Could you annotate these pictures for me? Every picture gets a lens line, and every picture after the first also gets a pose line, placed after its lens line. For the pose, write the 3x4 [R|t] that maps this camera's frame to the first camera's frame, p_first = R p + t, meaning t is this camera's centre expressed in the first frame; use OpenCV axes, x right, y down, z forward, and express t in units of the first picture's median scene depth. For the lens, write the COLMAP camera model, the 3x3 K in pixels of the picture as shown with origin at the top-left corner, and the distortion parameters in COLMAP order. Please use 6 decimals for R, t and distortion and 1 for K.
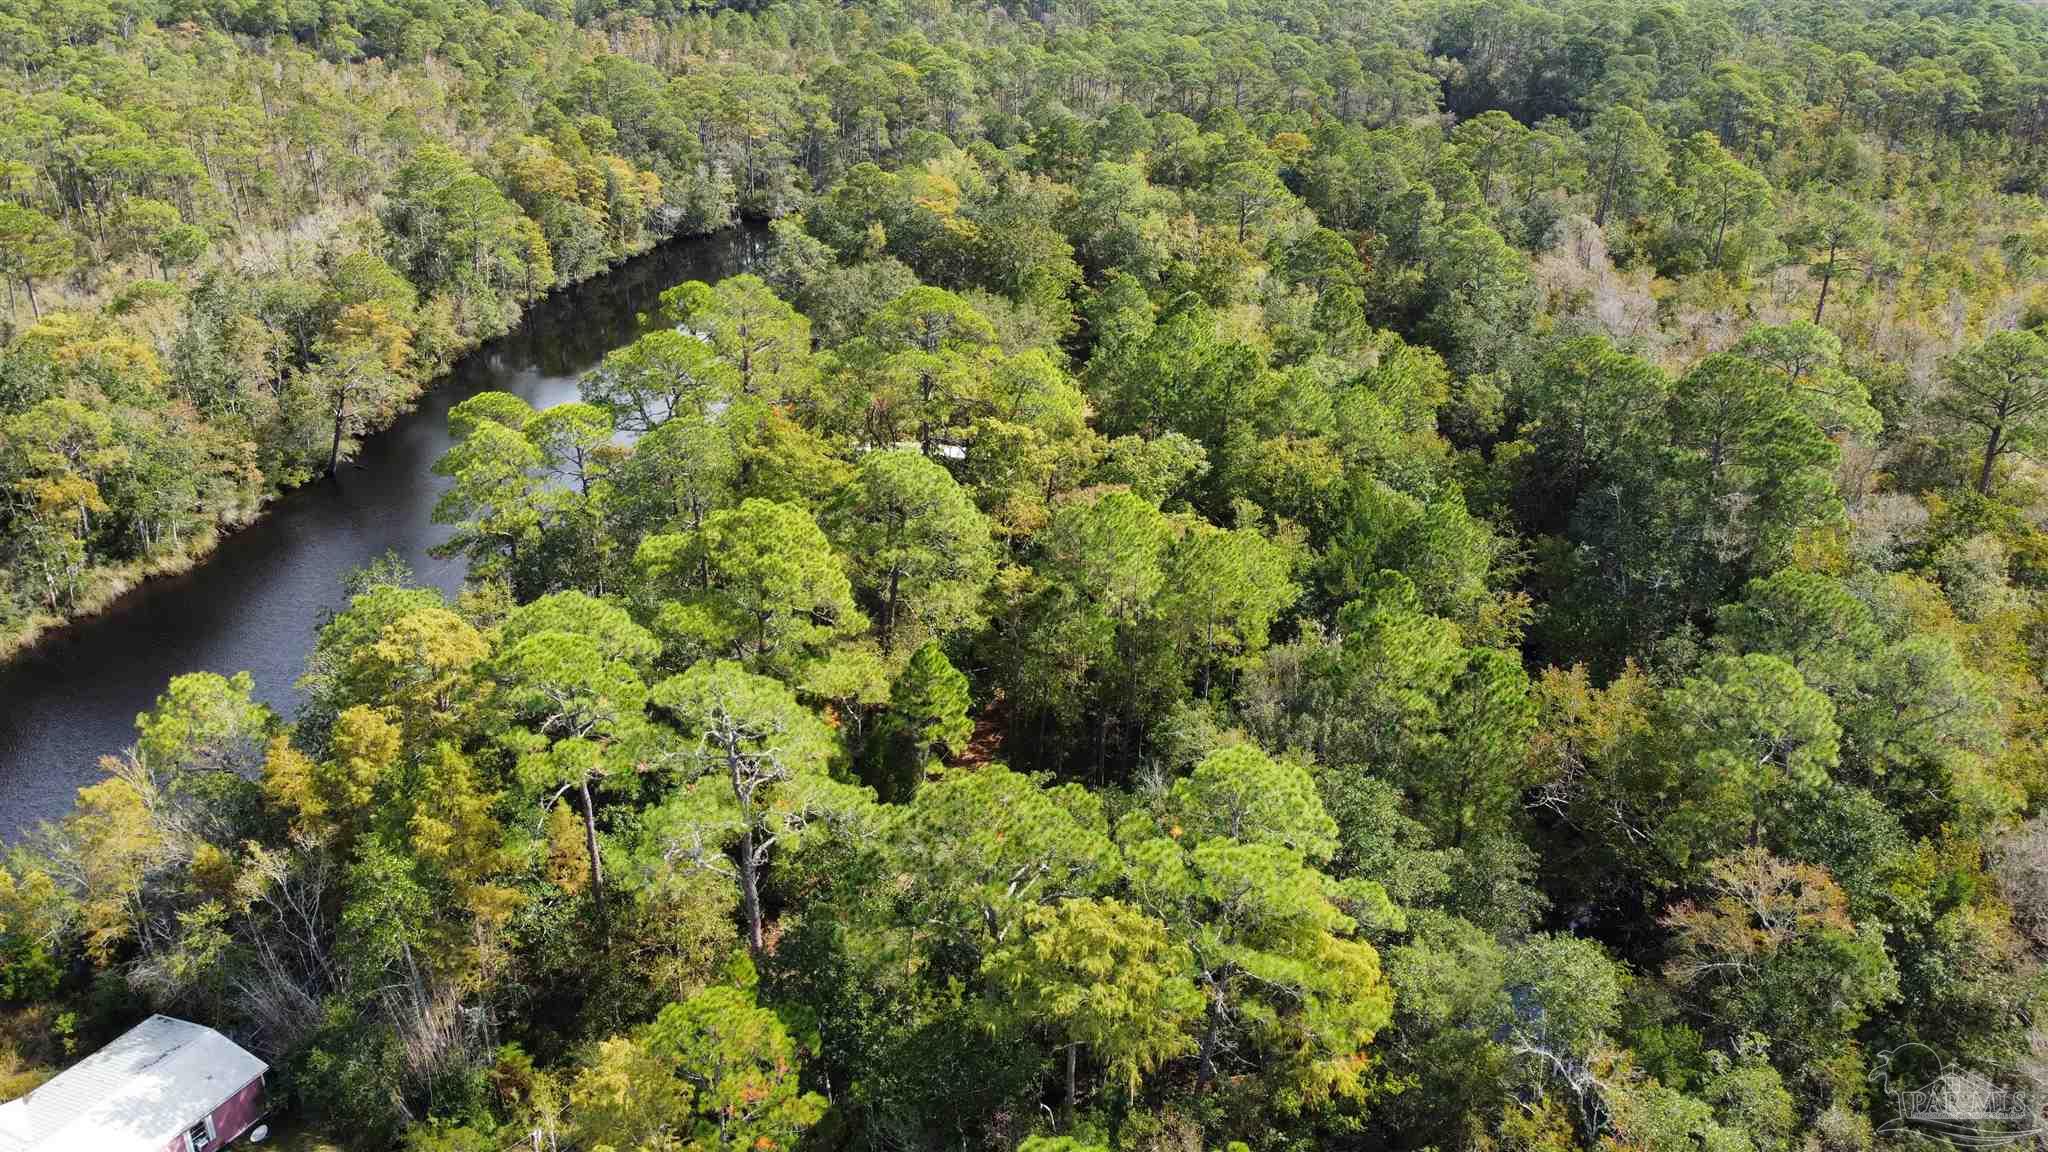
lens RADIAL K [[1565.1, 0, 1024.0], [0, 1565.1, 576.0], [0, 0, 1]] dist [0.000656, 0.001365]
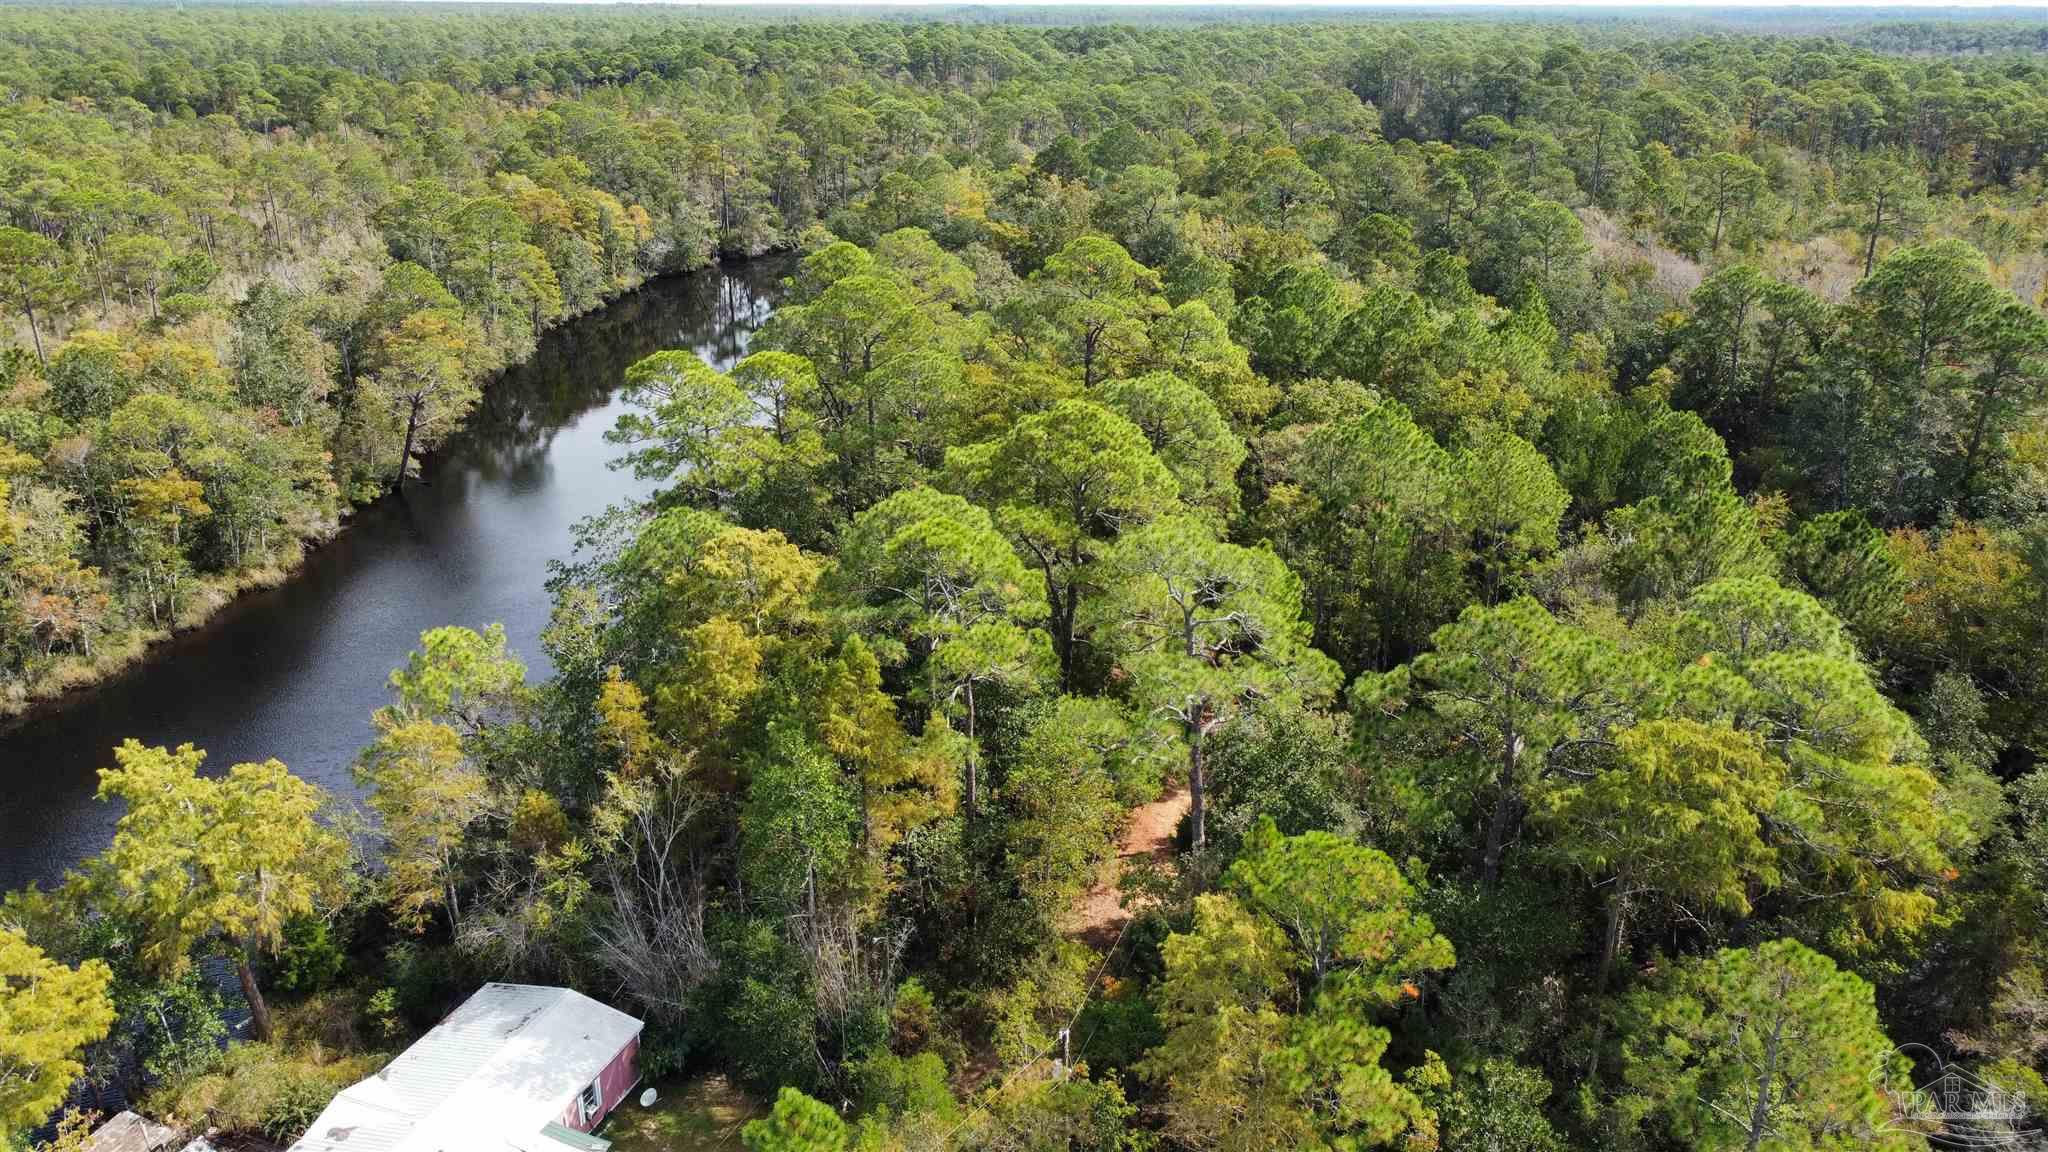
lens RADIAL K [[1565.1, 0, 1024.0], [0, 1565.1, 576.0], [0, 0, 1]] dist [0.000656, 0.001365]
pose [[0.994817, -0.053237, 0.086627, -0.155222], [0.057832, 0.997001, -0.051426, 0.055753], [-0.083629, 0.056169, 0.994913, 0.041824]]
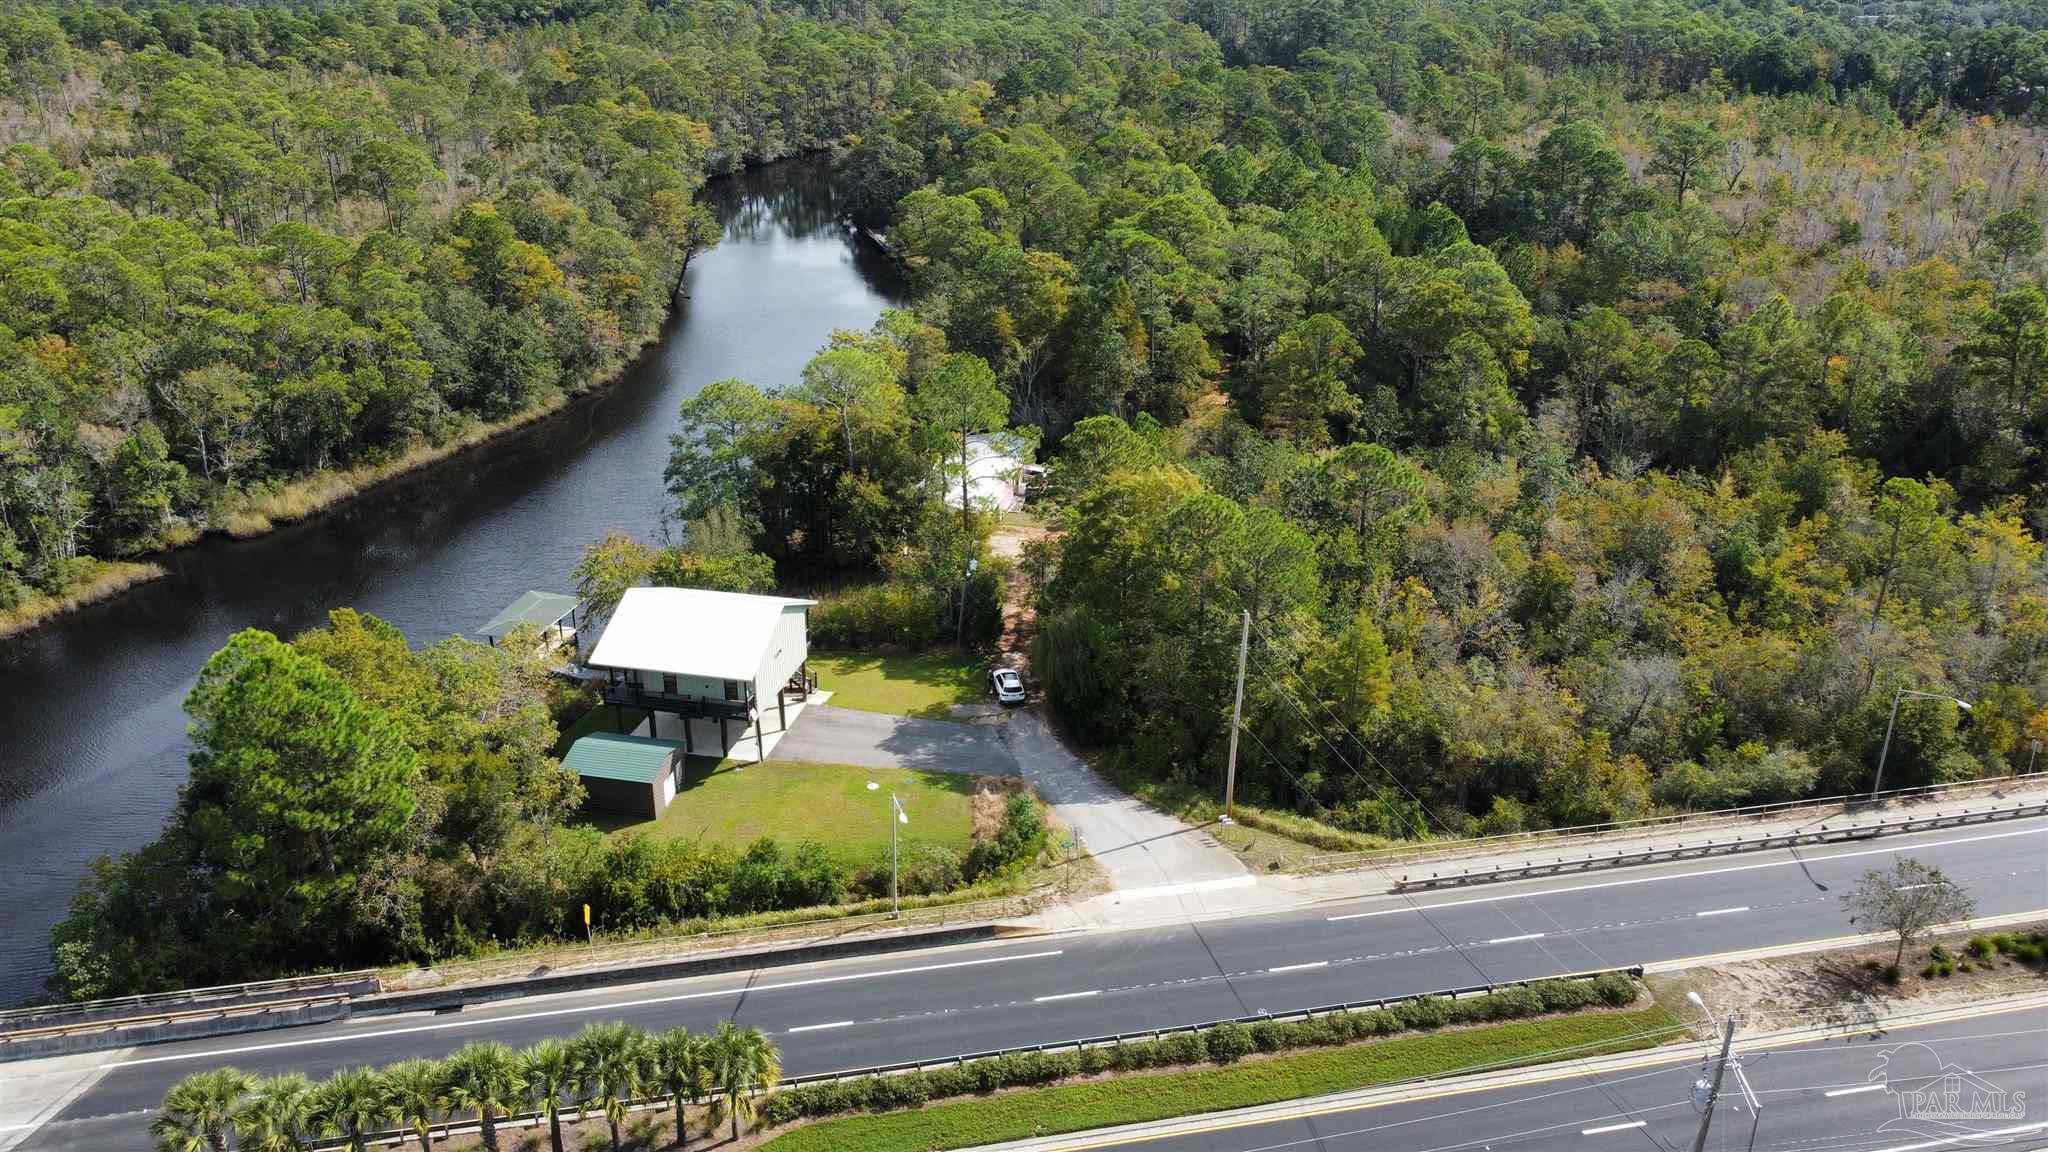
lens RADIAL K [[1569.3, 0, 1024.0], [0, 1569.3, 576.0], [0, 0, 1]] dist [-0.012686, 0.011860]
pose [[0.974501, -0.108048, 0.196654, -0.439948], [0.109679, 0.993964, 0.002613, 0.226984], [-0.195749, 0.019022, 0.980470, -0.517688]]
